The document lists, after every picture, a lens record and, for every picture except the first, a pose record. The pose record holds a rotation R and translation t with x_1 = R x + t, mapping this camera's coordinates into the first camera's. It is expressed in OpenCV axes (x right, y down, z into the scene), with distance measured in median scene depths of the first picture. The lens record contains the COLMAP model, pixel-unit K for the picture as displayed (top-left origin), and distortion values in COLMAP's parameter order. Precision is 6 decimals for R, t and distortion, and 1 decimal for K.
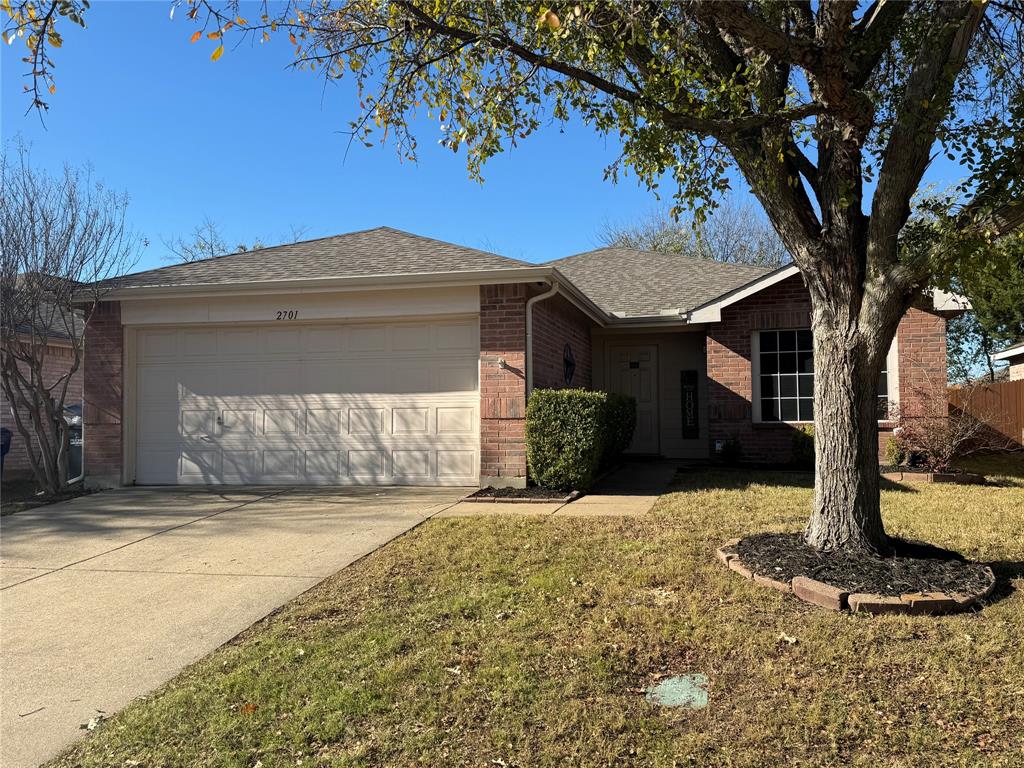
lens RADIAL K [[869.1, 0, 513.1], [0, 869.1, 387.9], [0, 0, 1]] dist [0.095004, -0.005052]
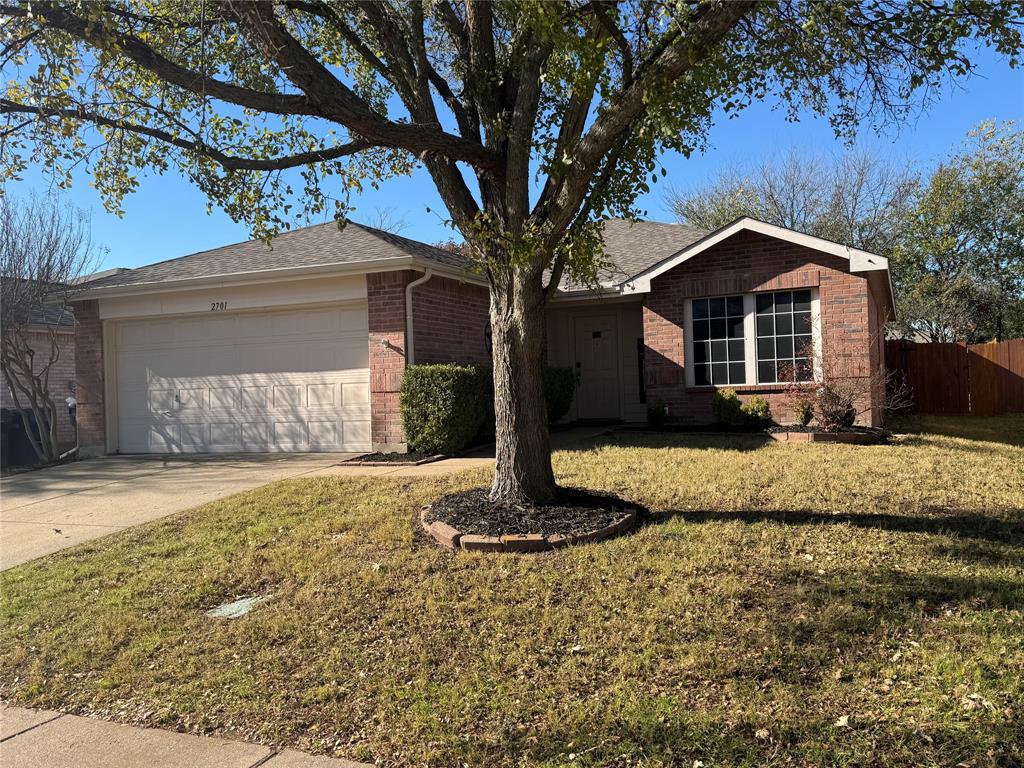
lens RADIAL K [[869.1, 0, 510.3], [0, 869.1, 383.4], [0, 0, 1]] dist [0.095004, -0.005052]
pose [[0.984293, -0.025977, -0.174618, 0.317059], [0.031963, 0.998991, 0.031556, -0.005701], [0.173622, -0.036641, 0.984130, -0.077902]]
